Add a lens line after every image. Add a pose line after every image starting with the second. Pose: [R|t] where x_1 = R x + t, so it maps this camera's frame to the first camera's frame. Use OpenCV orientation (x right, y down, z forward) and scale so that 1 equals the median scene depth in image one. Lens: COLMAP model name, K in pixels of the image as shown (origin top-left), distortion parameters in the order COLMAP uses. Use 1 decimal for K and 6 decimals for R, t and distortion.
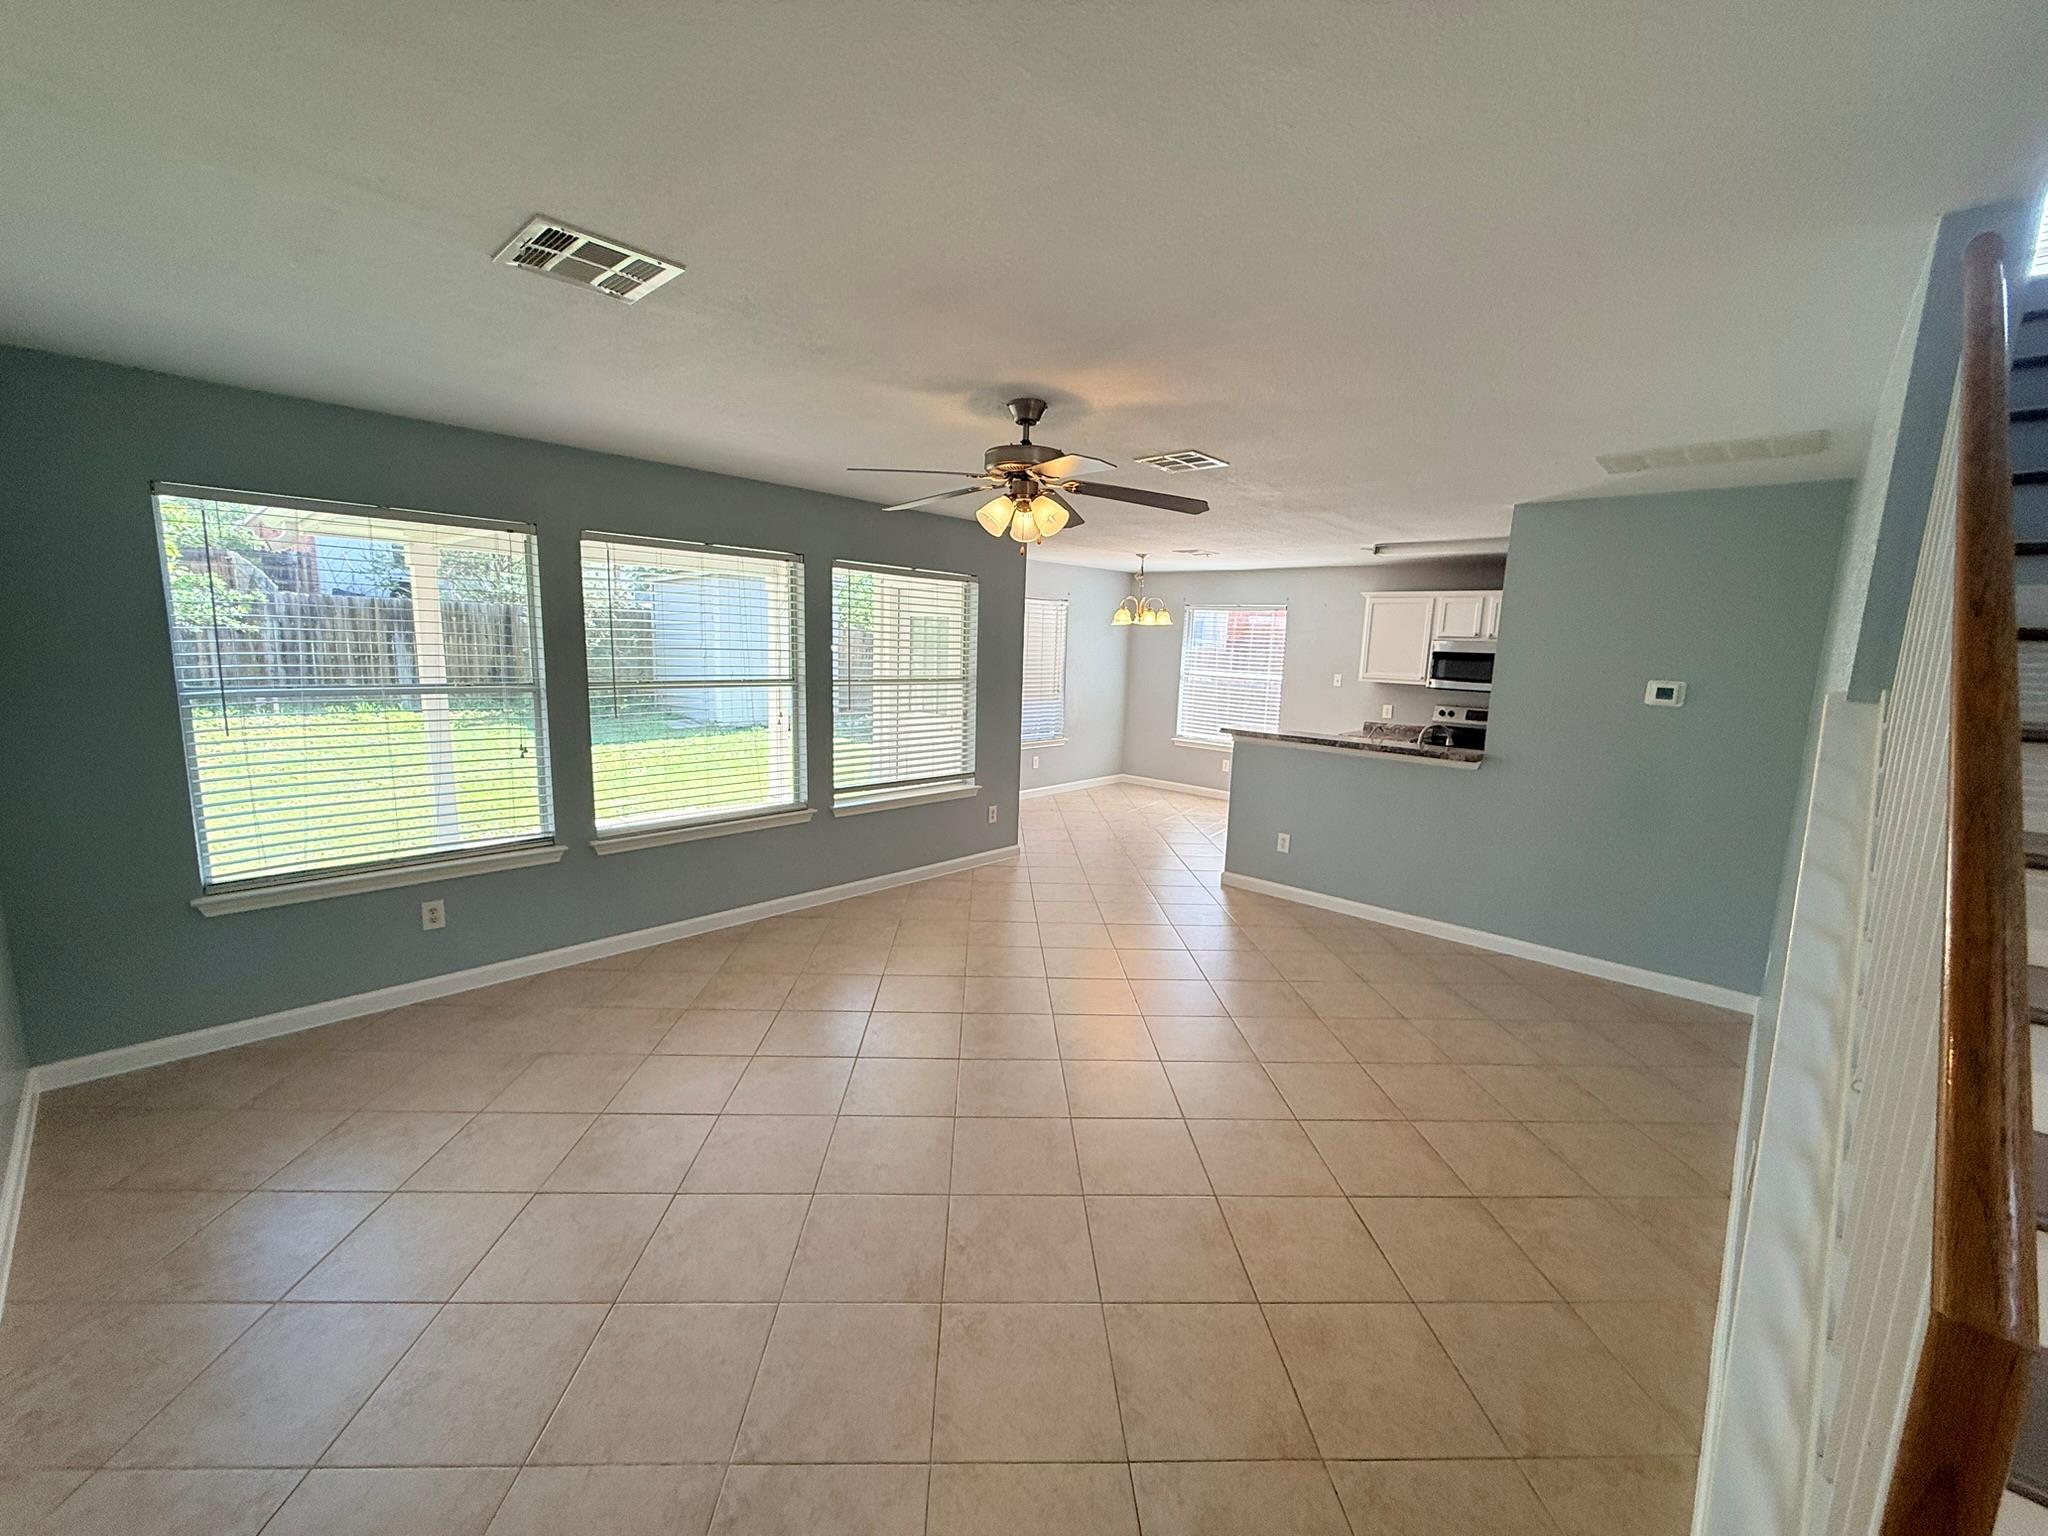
lens RADIAL K [[818.9, 0, 1020.8], [0, 818.9, 767.9], [0, 0, 1]] dist [0.001645, -0.000692]
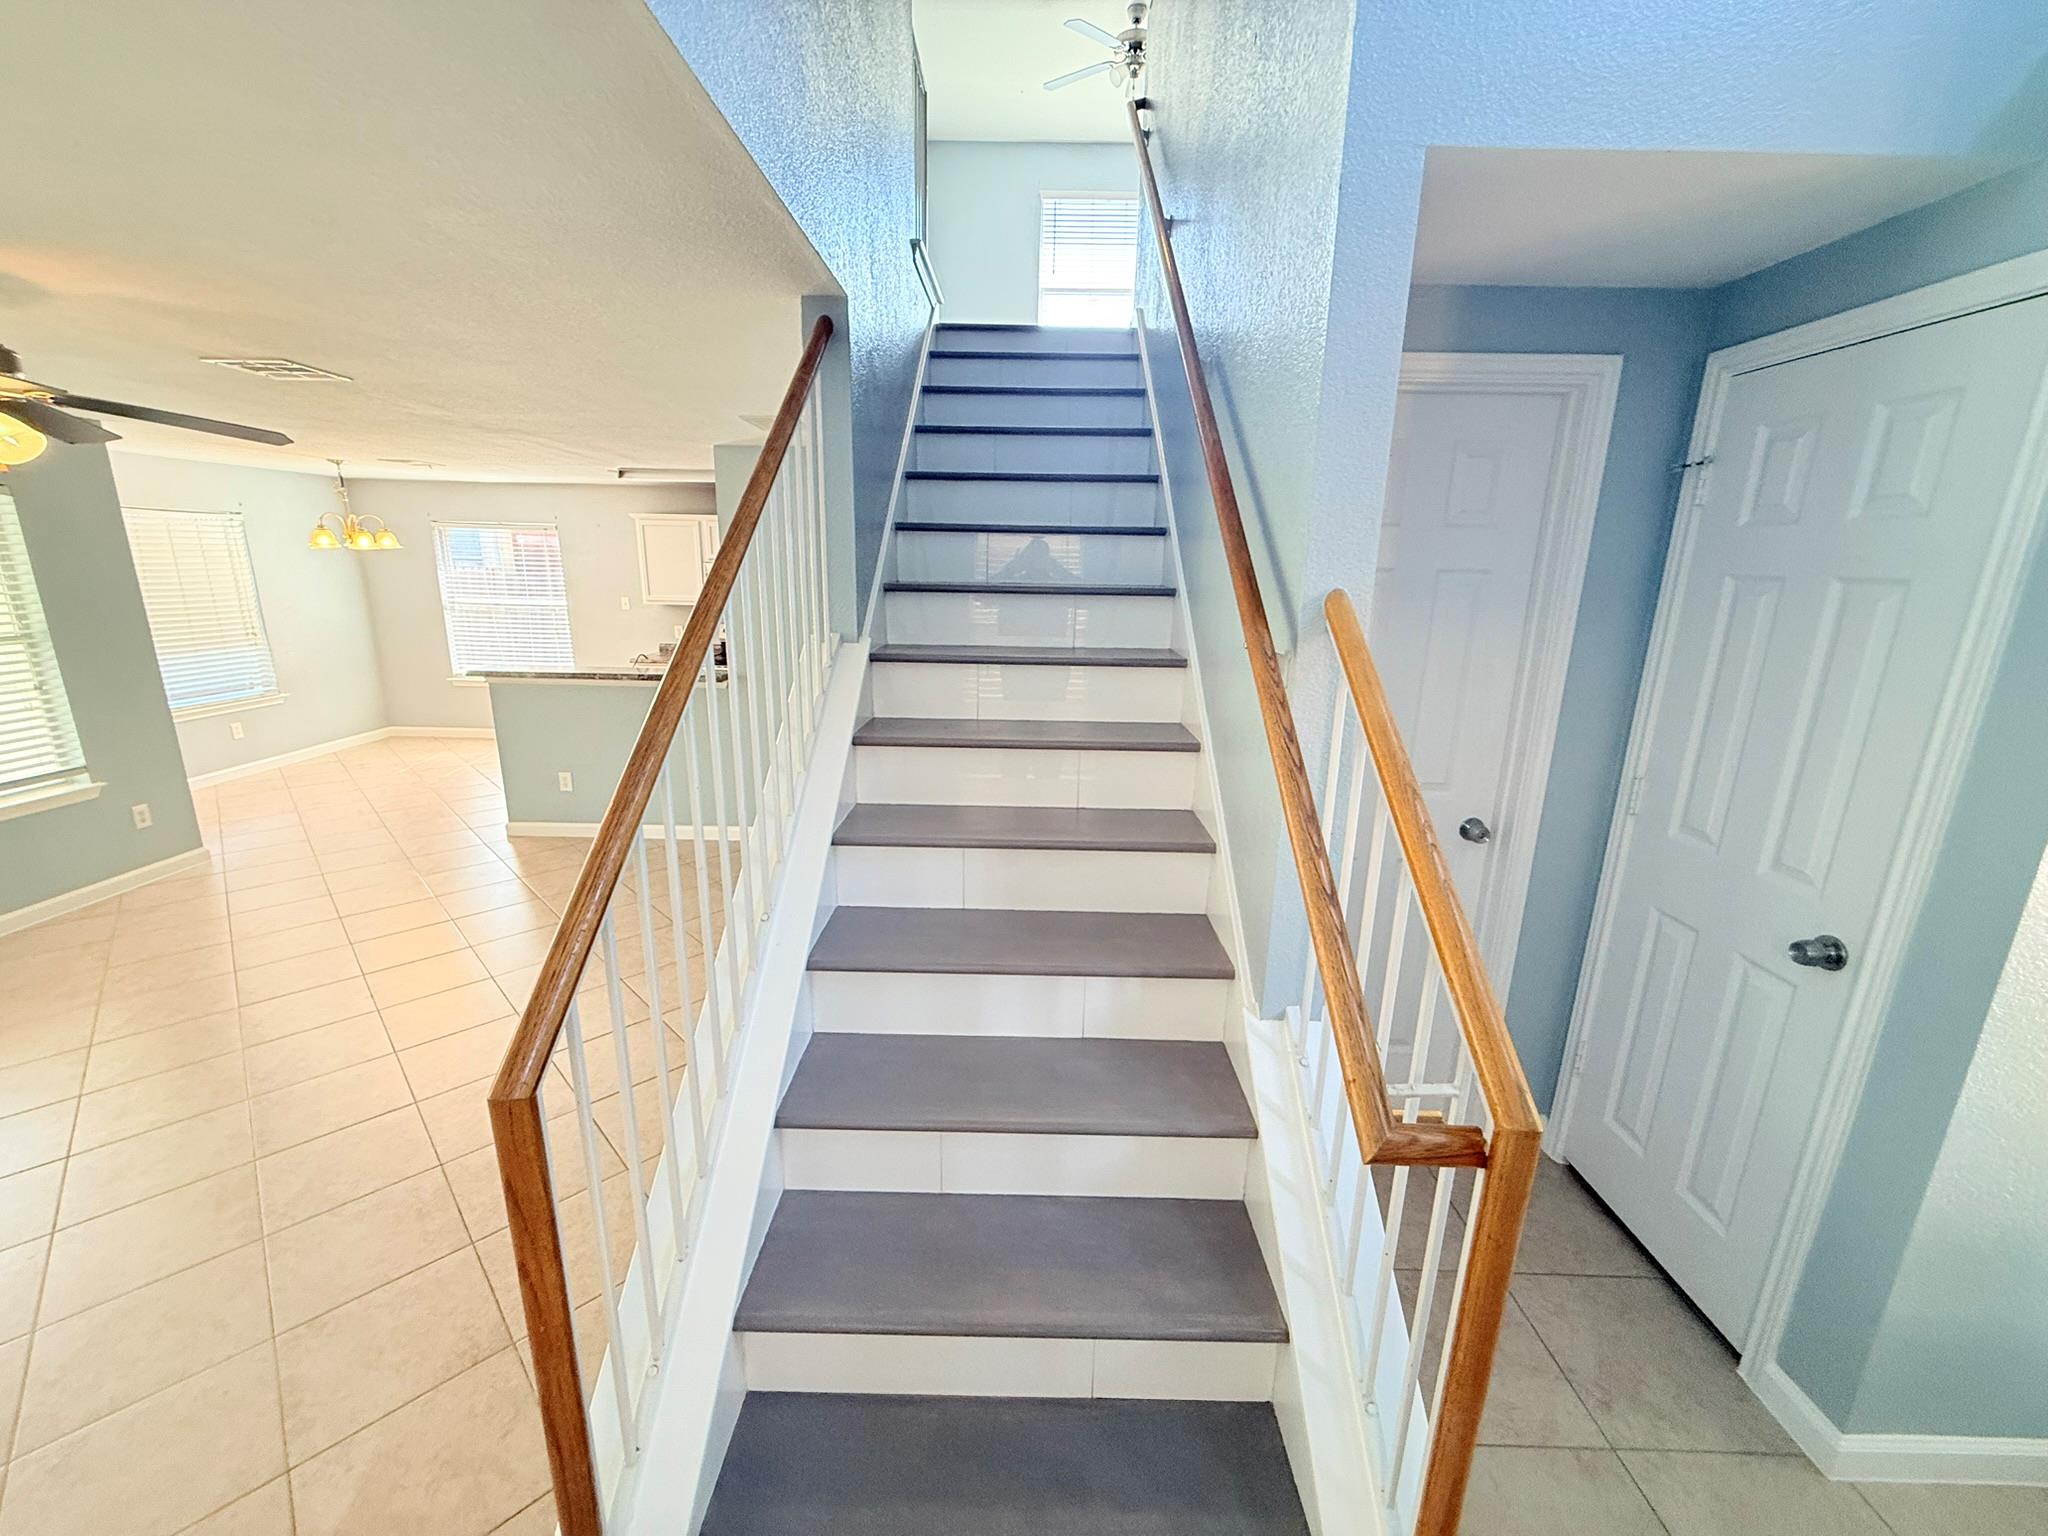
lens RADIAL K [[818.9, 0, 1020.8], [0, 818.9, 767.9], [0, 0, 1]] dist [0.001645, -0.000692]
pose [[0.739576, -0.181341, 0.648184, 0.087042], [0.109751, 0.982624, 0.149681, -0.010785], [-0.664064, -0.039562, 0.746628, -0.085472]]
